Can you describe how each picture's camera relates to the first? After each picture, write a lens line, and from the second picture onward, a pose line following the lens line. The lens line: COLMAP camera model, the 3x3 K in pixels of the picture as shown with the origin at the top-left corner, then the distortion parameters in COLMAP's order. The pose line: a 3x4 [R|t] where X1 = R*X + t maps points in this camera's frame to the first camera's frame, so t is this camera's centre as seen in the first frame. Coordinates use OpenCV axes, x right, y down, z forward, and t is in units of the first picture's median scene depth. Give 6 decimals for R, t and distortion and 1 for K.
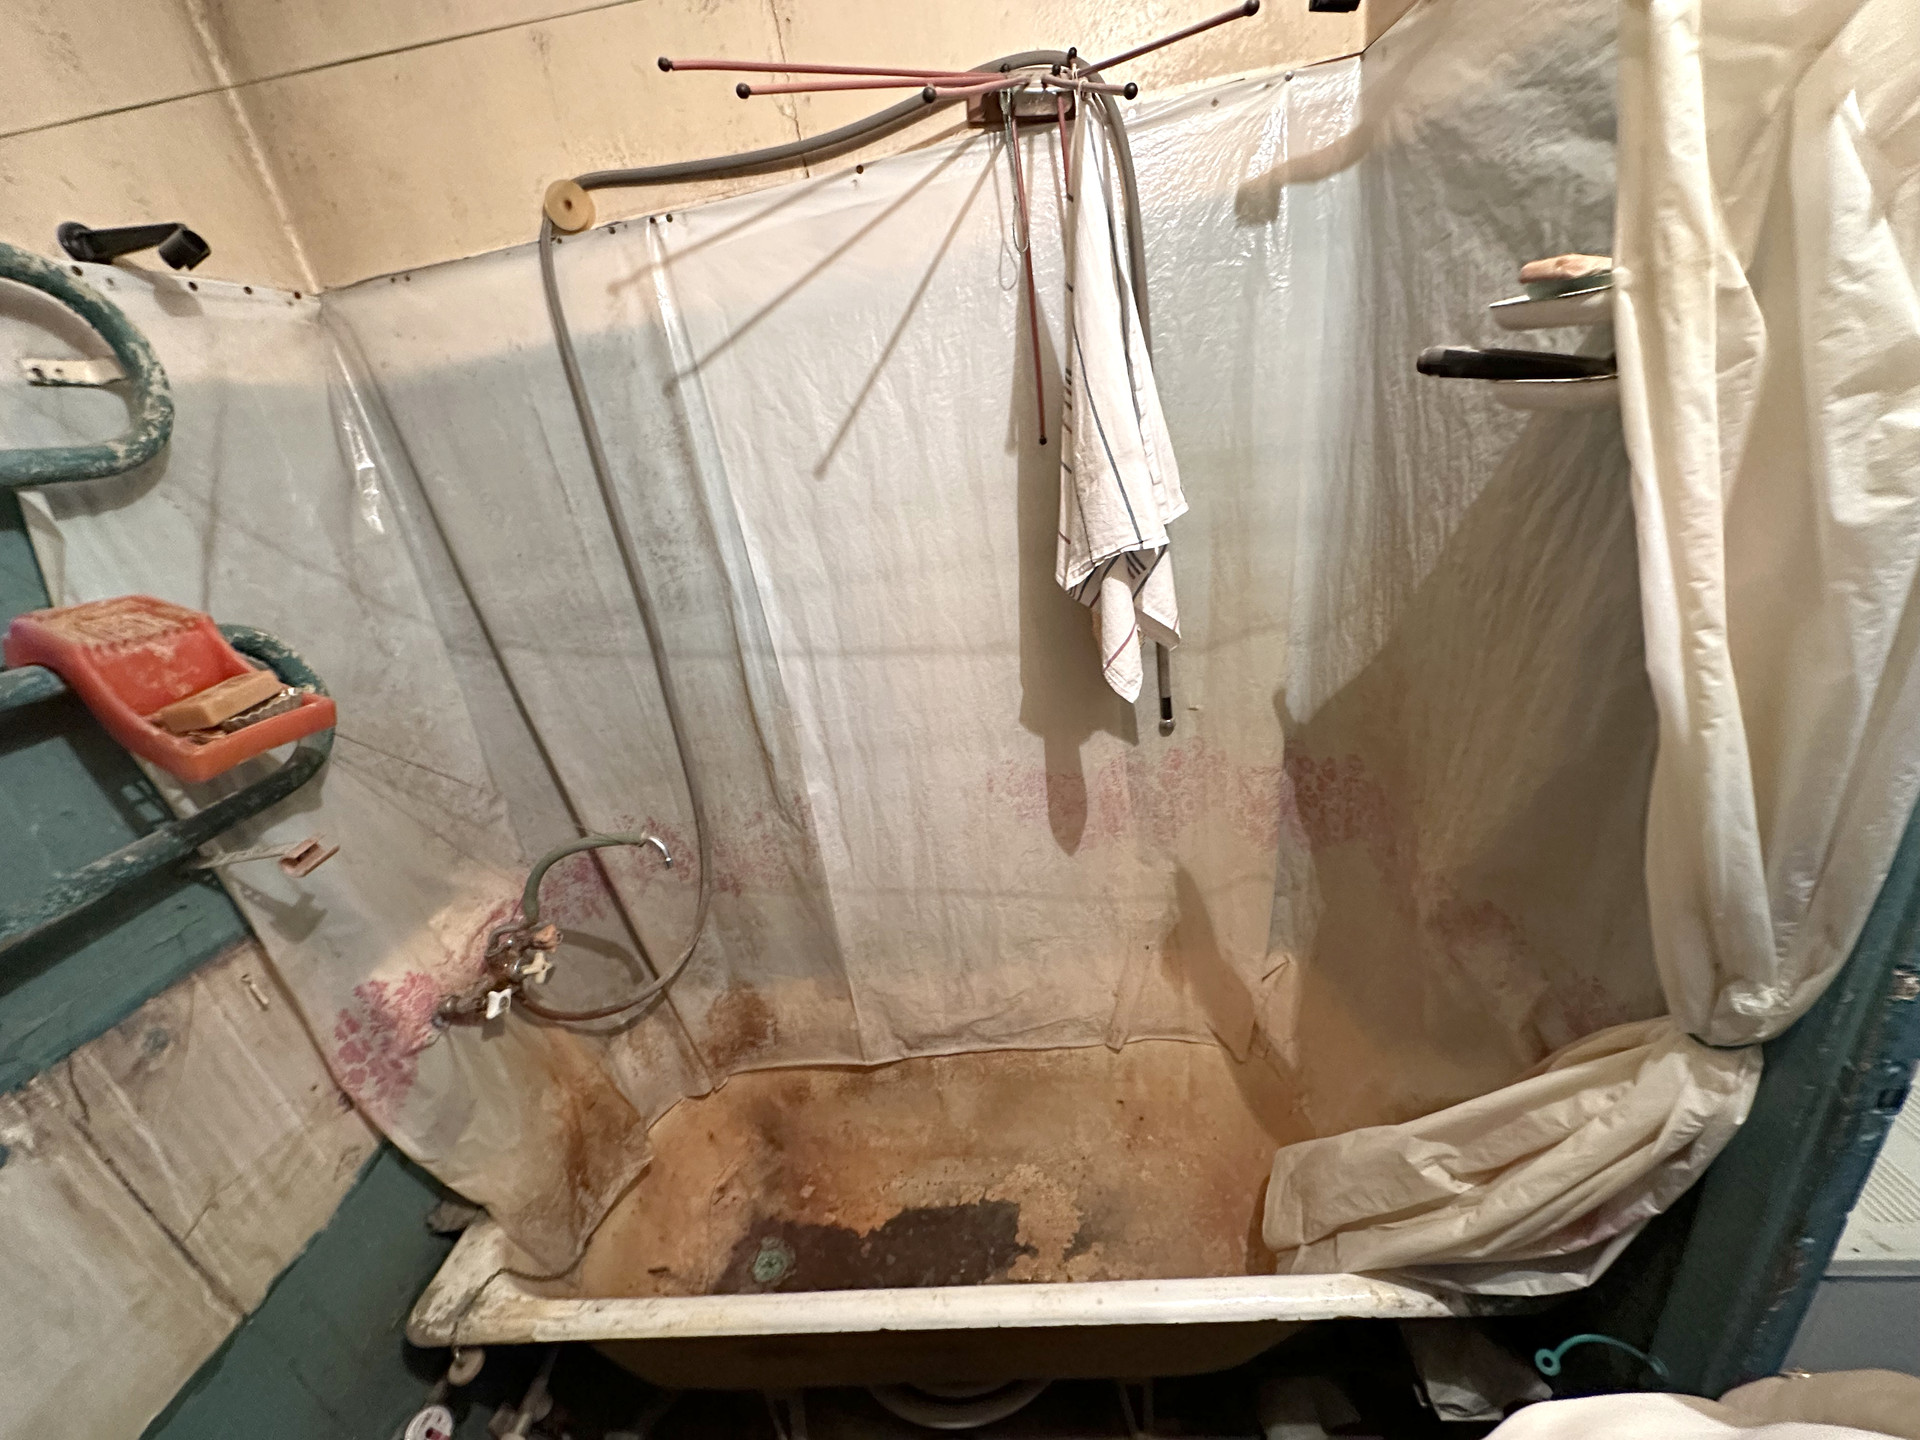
lens RADIAL K [[764.9, 0, 957.3], [0, 764.9, 715.0], [0, 0, 1]] dist [-0.004064, 0.000992]
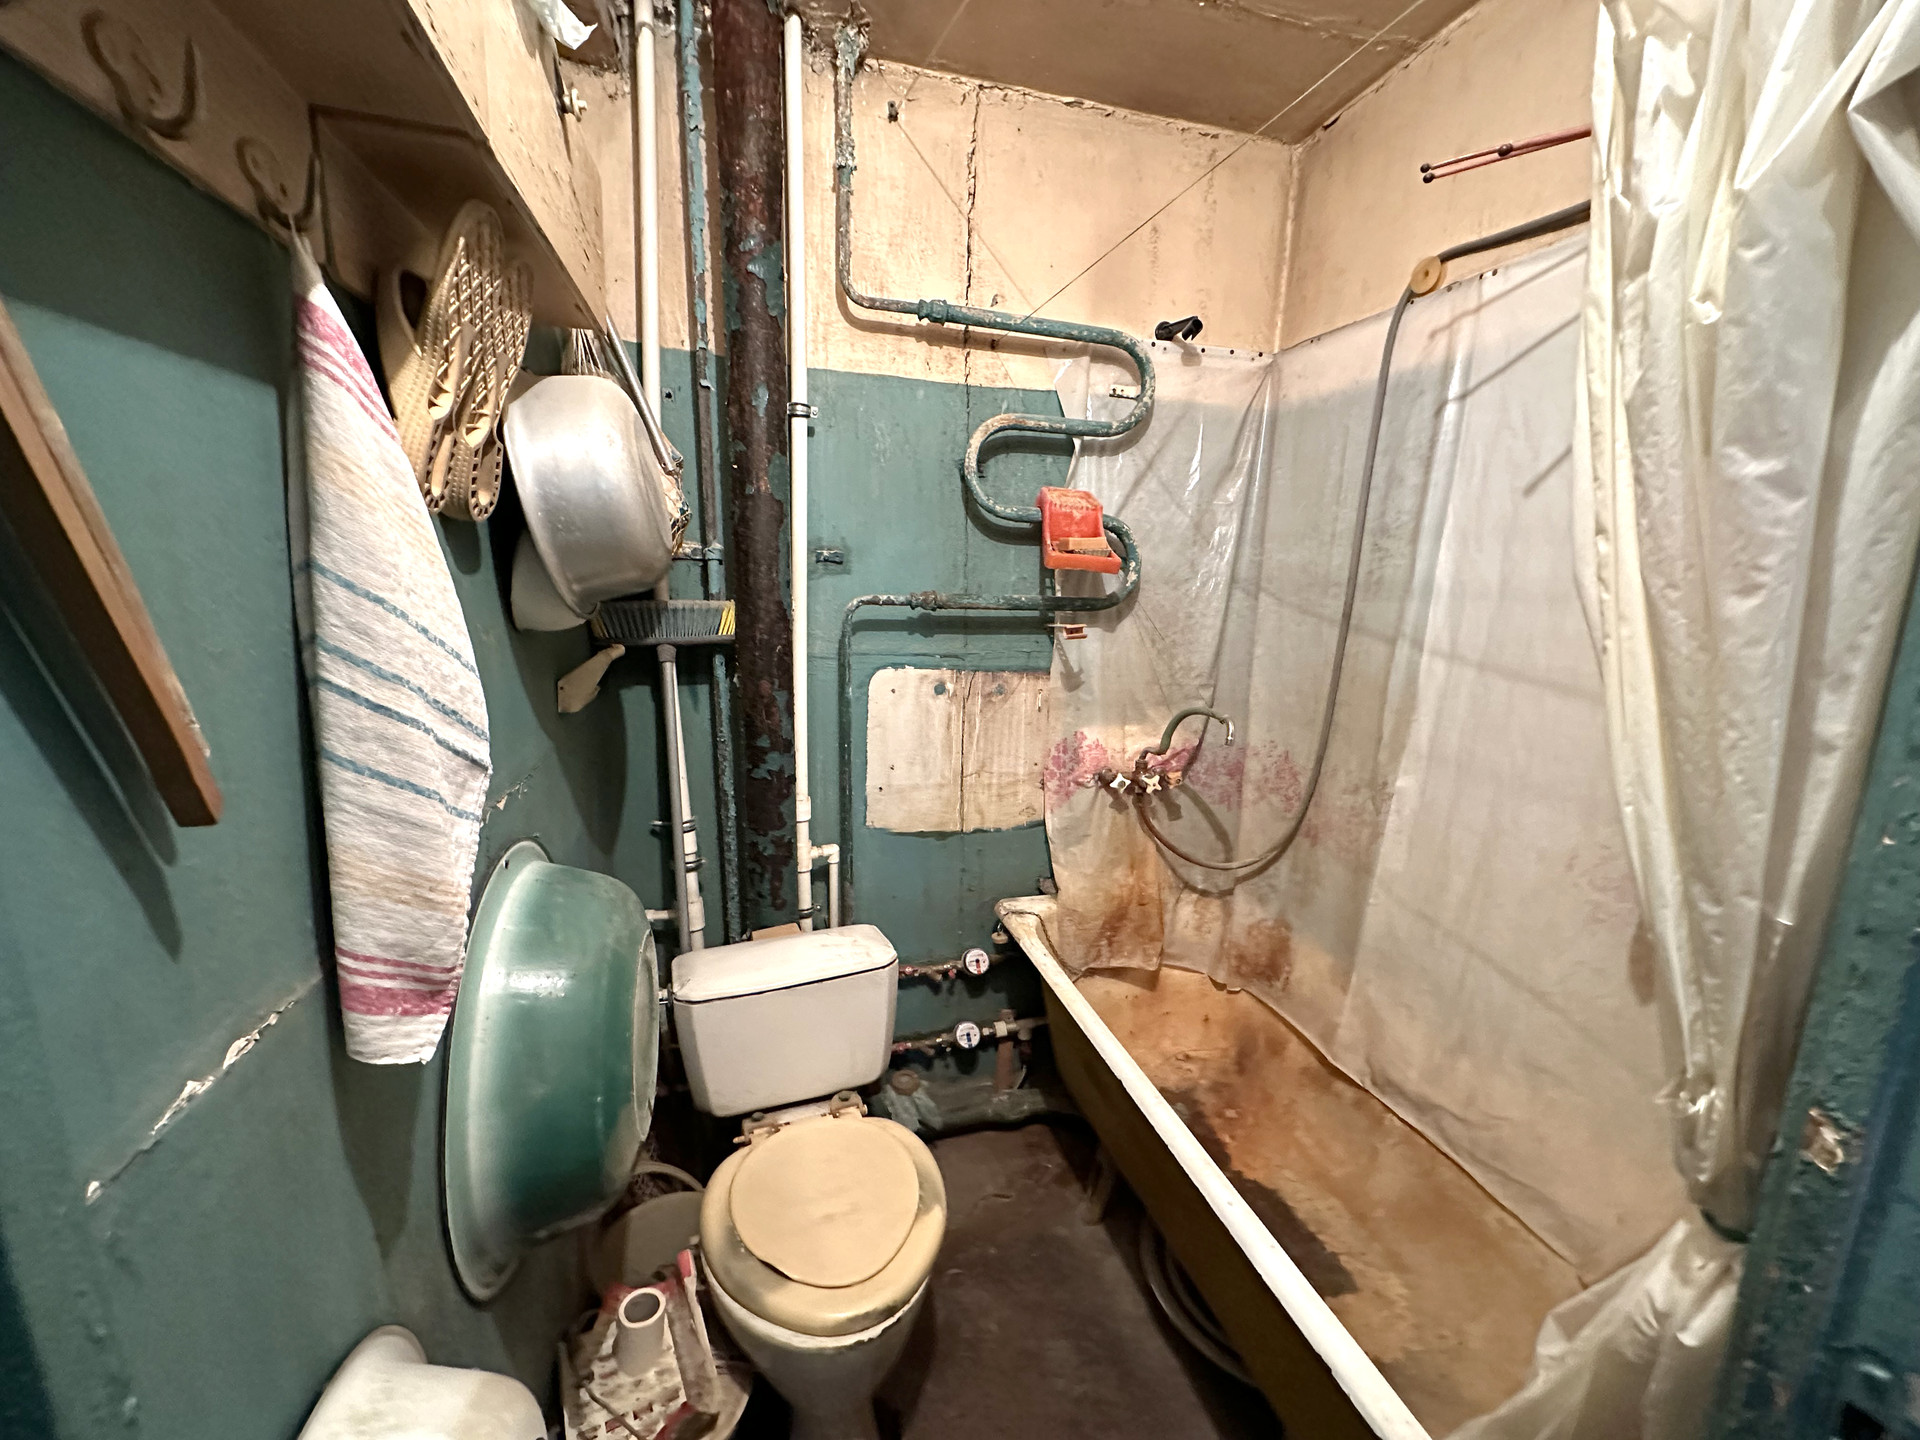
lens RADIAL K [[764.9, 0, 959.9], [0, 764.9, 714.4], [0, 0, 1]] dist [-0.004064, 0.000992]
pose [[0.326102, 0.348667, -0.878686, 0.634492], [-0.434760, 0.880681, 0.188108, 0.101764], [0.839429, 0.320675, 0.438778, -0.012792]]
